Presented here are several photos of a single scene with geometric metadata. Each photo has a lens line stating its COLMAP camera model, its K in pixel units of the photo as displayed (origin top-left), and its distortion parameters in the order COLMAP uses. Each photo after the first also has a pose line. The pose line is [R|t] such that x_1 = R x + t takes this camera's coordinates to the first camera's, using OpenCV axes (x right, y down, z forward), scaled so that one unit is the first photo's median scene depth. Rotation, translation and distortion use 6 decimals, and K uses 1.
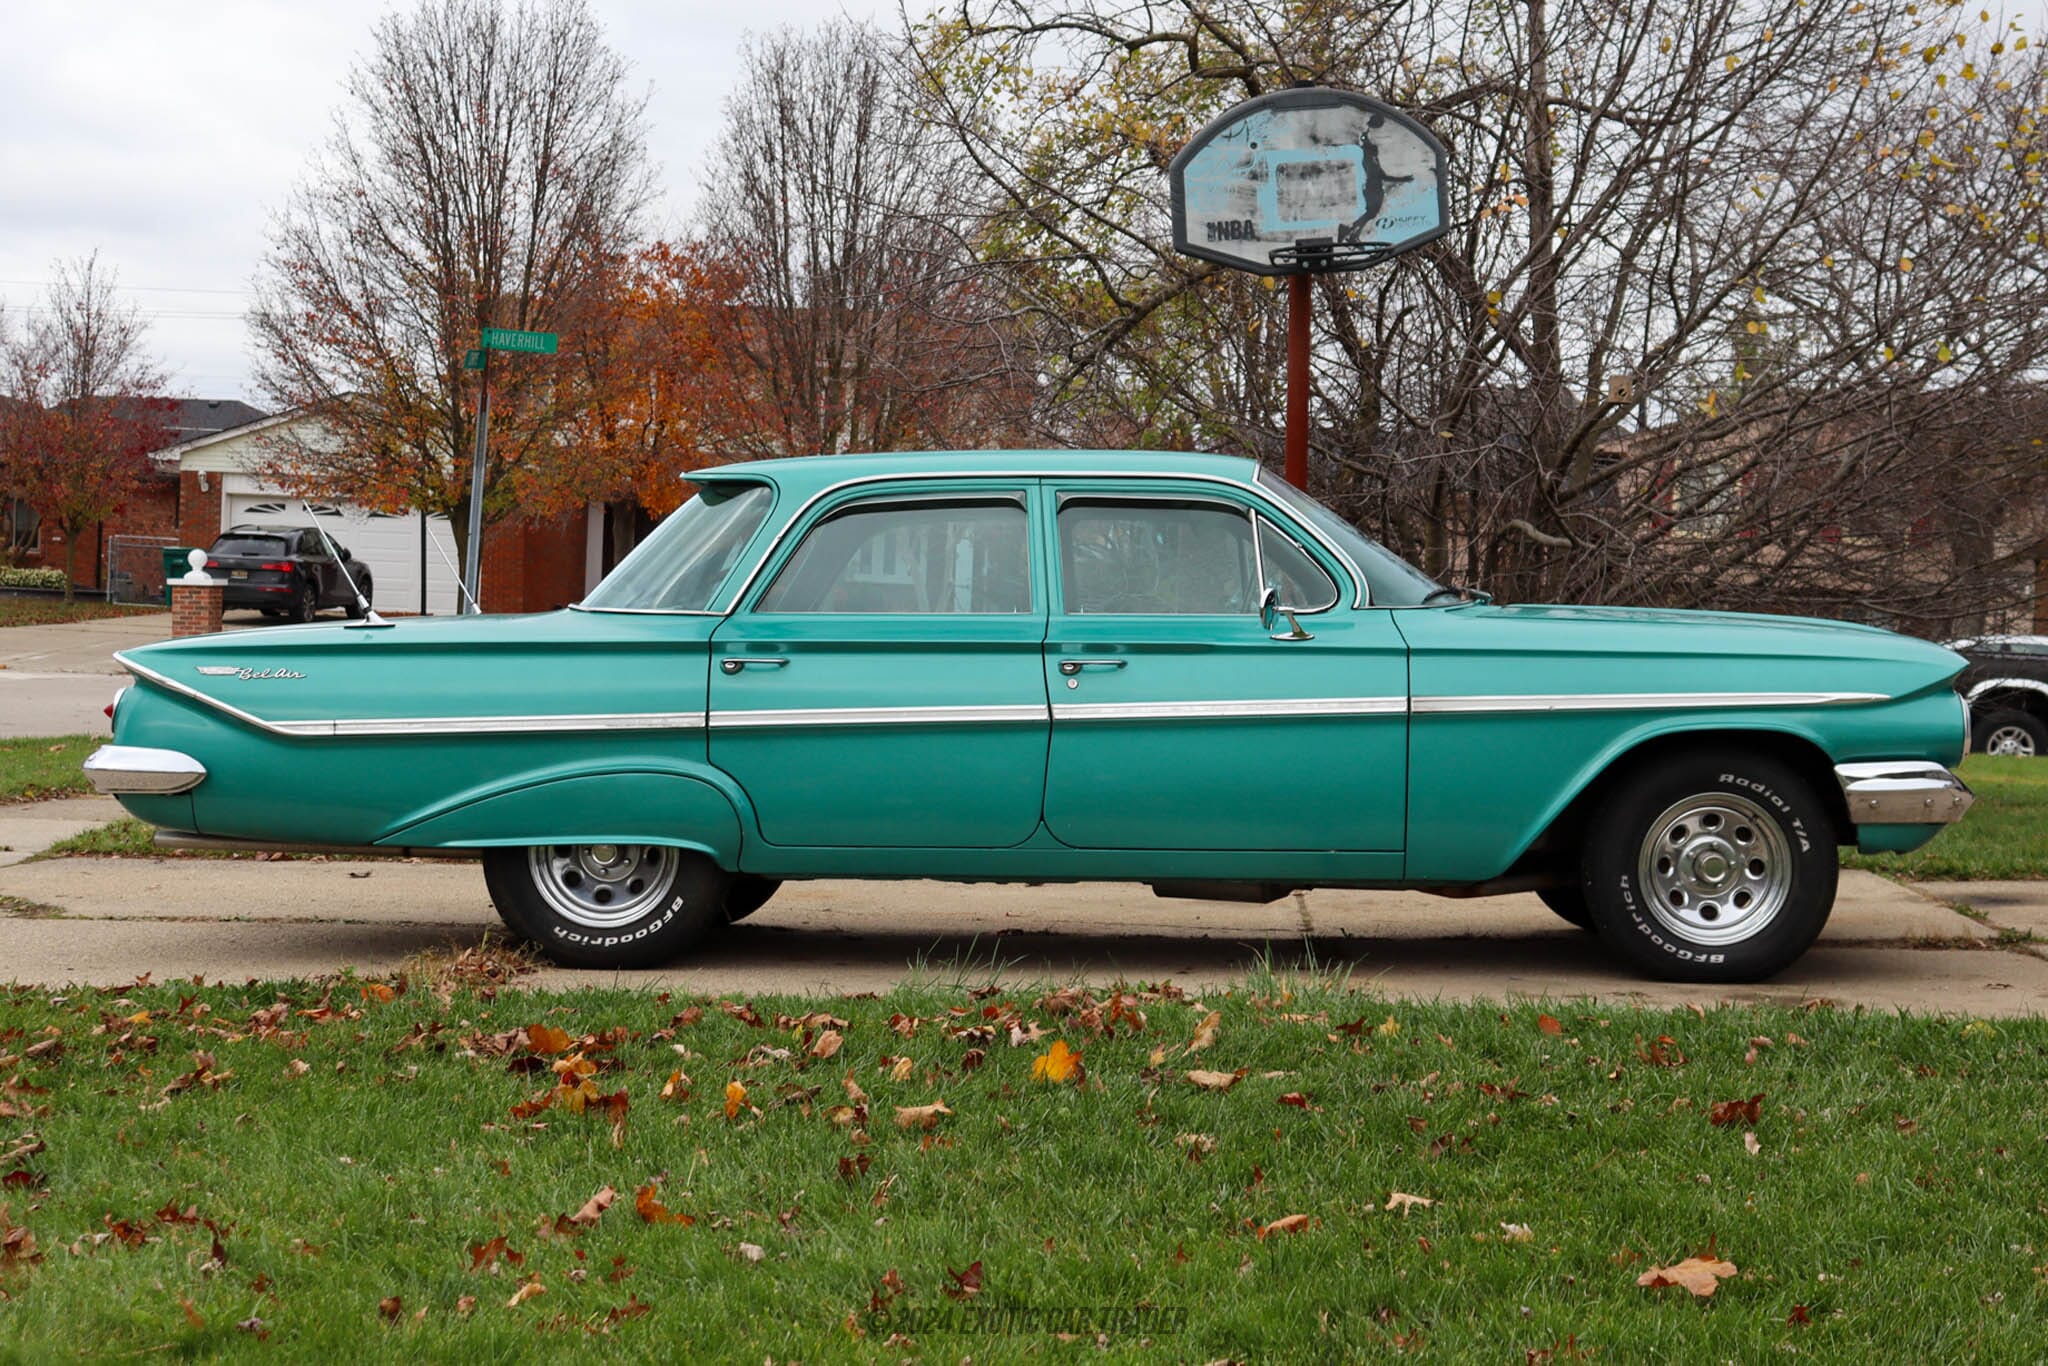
lens RADIAL K [[3330.8, 0, 1024.0], [0, 3330.8, 683.0], [0, 0, 1]] dist [-0.025243, -0.093184]
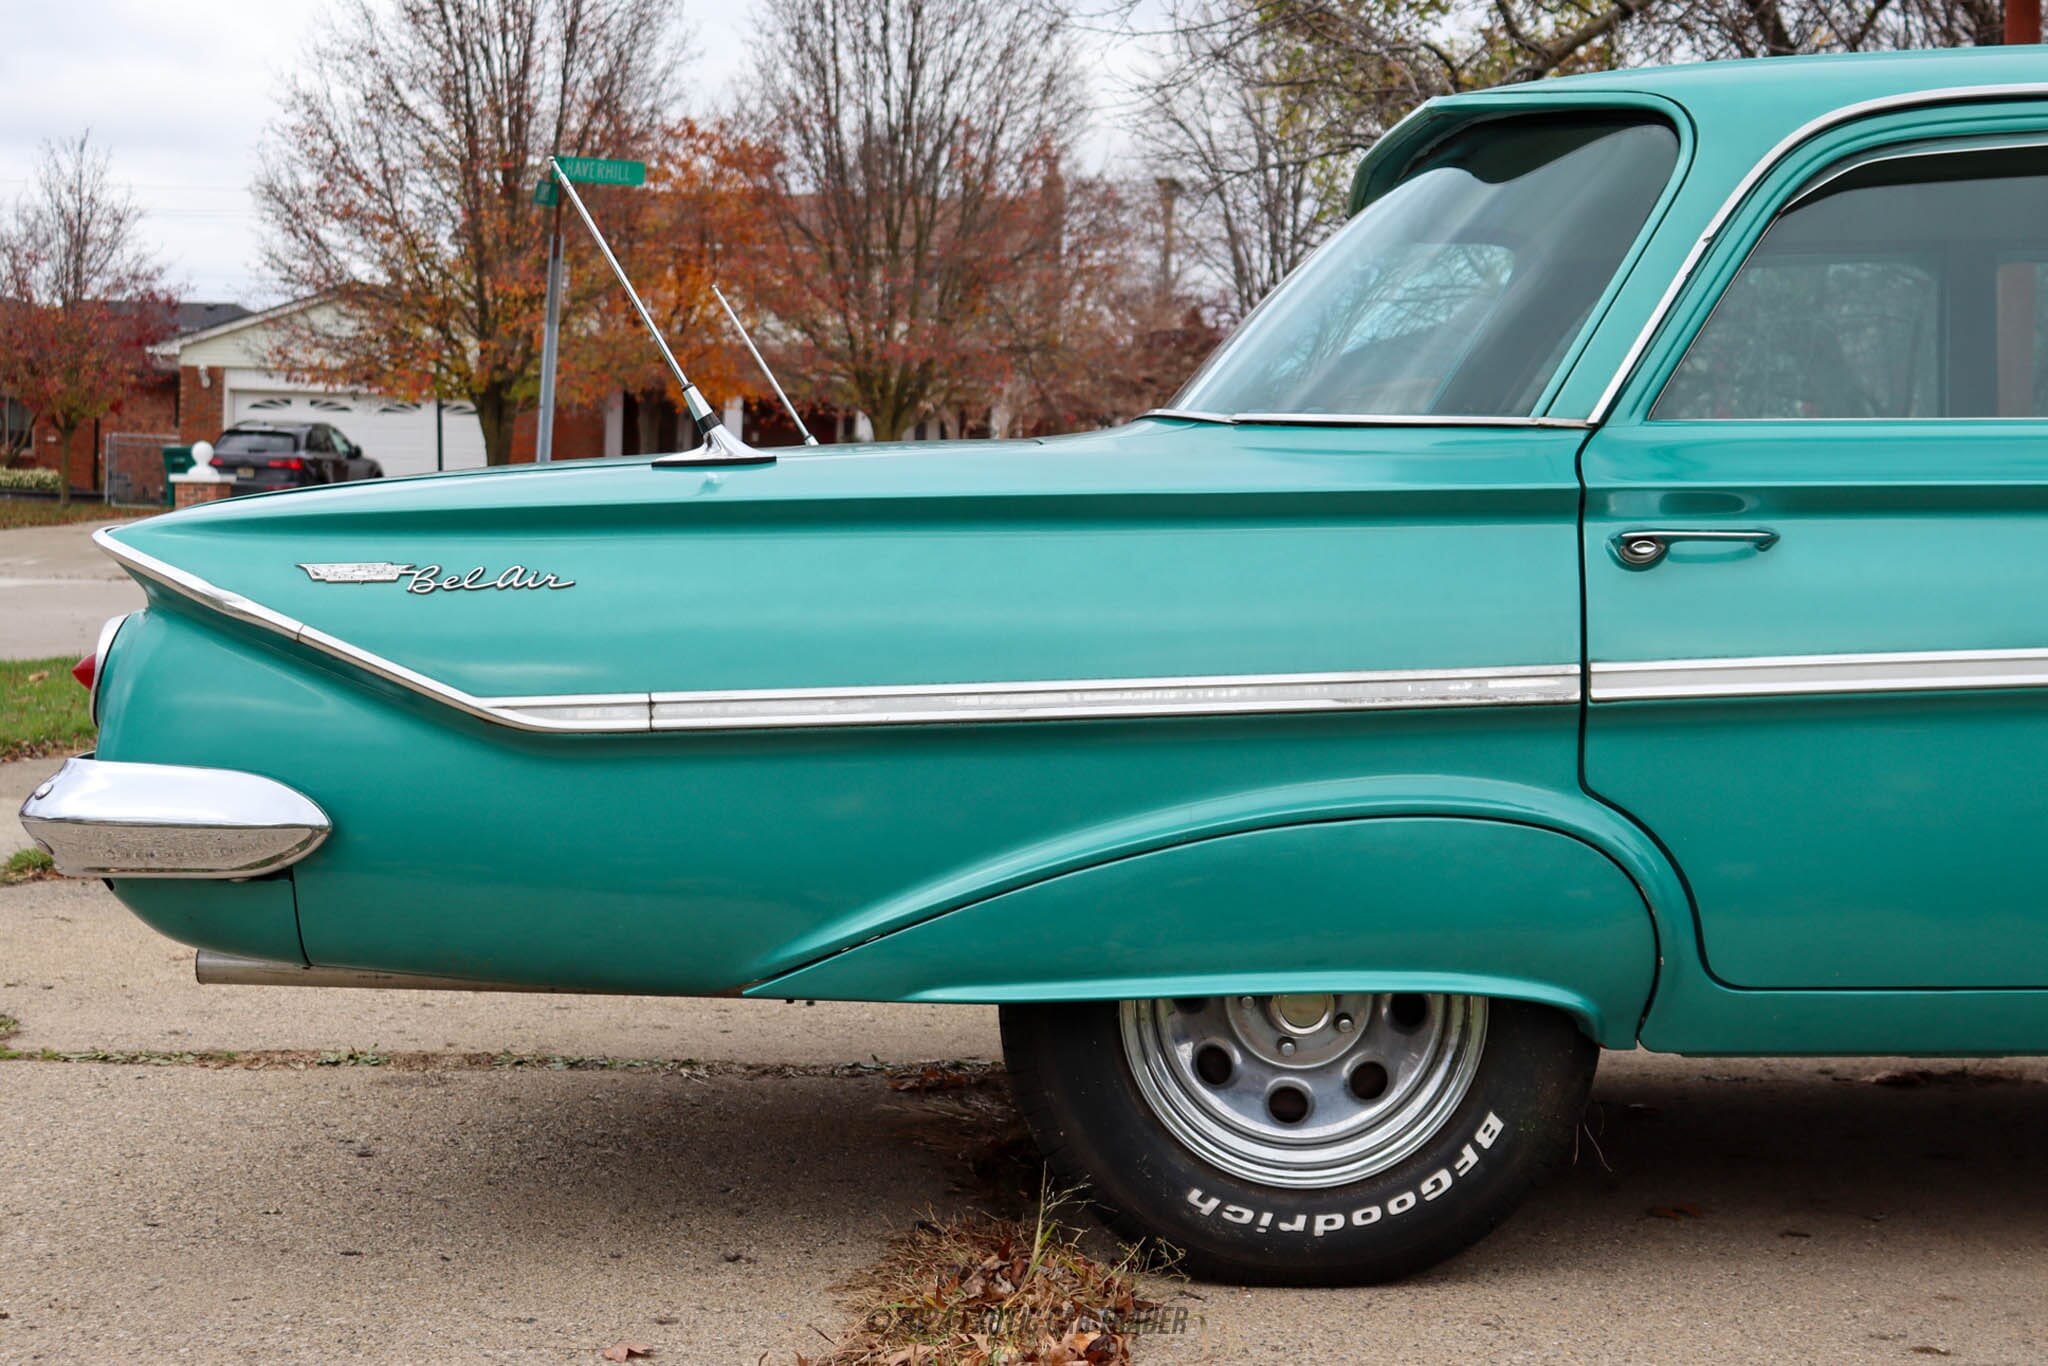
lens RADIAL K [[3033.1, 0, 1024.0], [0, 3033.1, 683.0], [0, 0, 1]] dist [-0.022634, -0.117354]
pose [[0.999667, -0.009258, 0.024079, -0.041610], [0.008431, 0.999378, 0.034239, -0.000510], [-0.024381, -0.034025, 0.999124, 0.154182]]
